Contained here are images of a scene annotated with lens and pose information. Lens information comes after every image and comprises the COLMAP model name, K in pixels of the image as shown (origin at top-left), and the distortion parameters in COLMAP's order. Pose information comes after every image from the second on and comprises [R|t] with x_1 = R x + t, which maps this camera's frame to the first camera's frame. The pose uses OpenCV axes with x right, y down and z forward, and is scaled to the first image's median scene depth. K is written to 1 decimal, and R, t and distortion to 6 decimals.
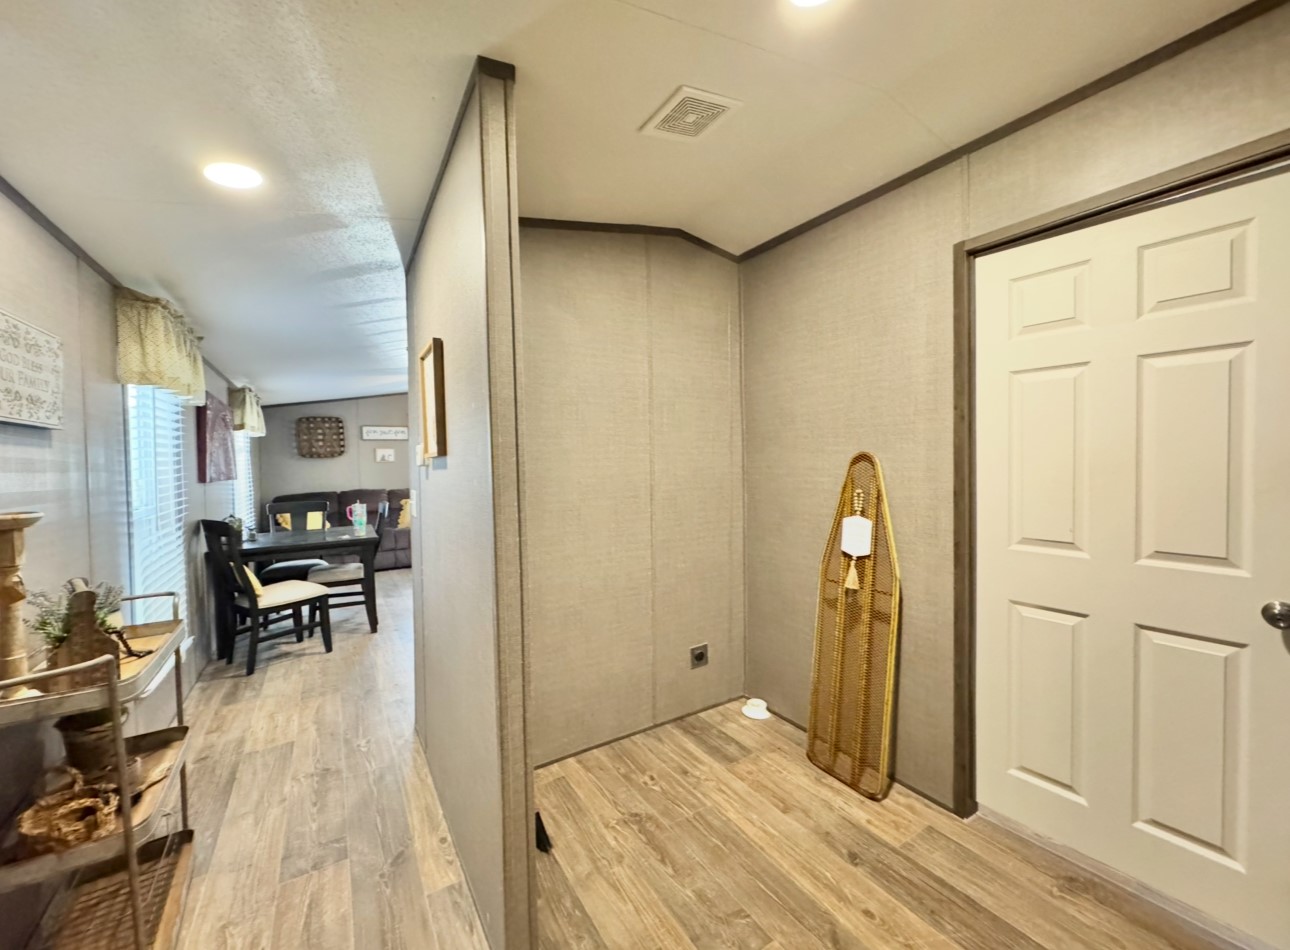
lens RADIAL K [[510.1, 0, 645.1], [0, 510.1, 474.3], [0, 0, 1]] dist [-0.002216, 0.000743]
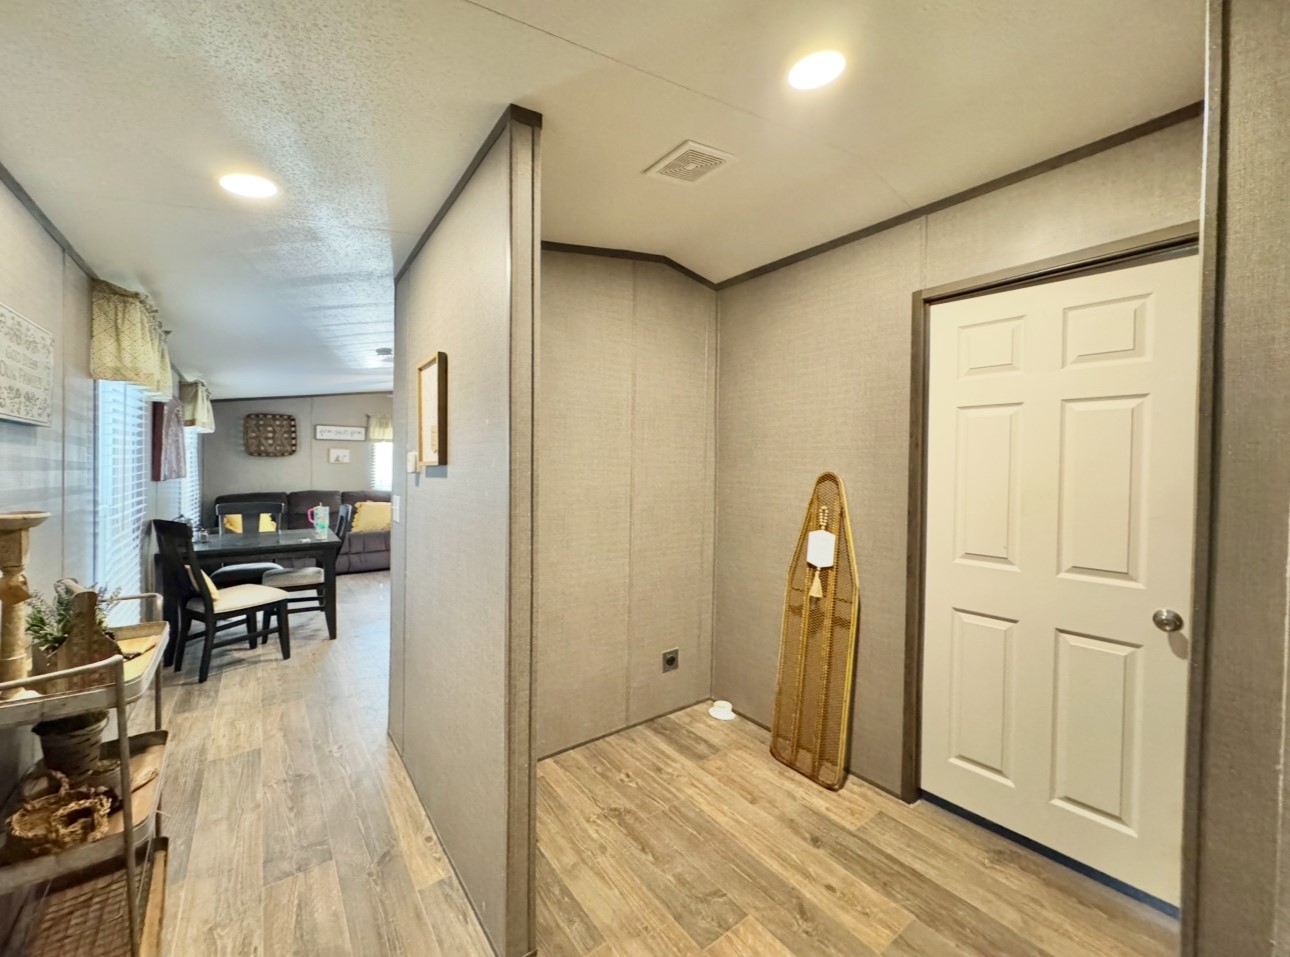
lens RADIAL K [[509.7, 0, 646.0], [0, 509.7, 476.5], [0, 0, 1]] dist [-0.000831, 0.000355]
pose [[0.995464, 0.029632, 0.090410, -0.079463], [-0.028545, 0.999504, -0.013299, -0.011120], [-0.090760, 0.010658, 0.995816, -0.074070]]
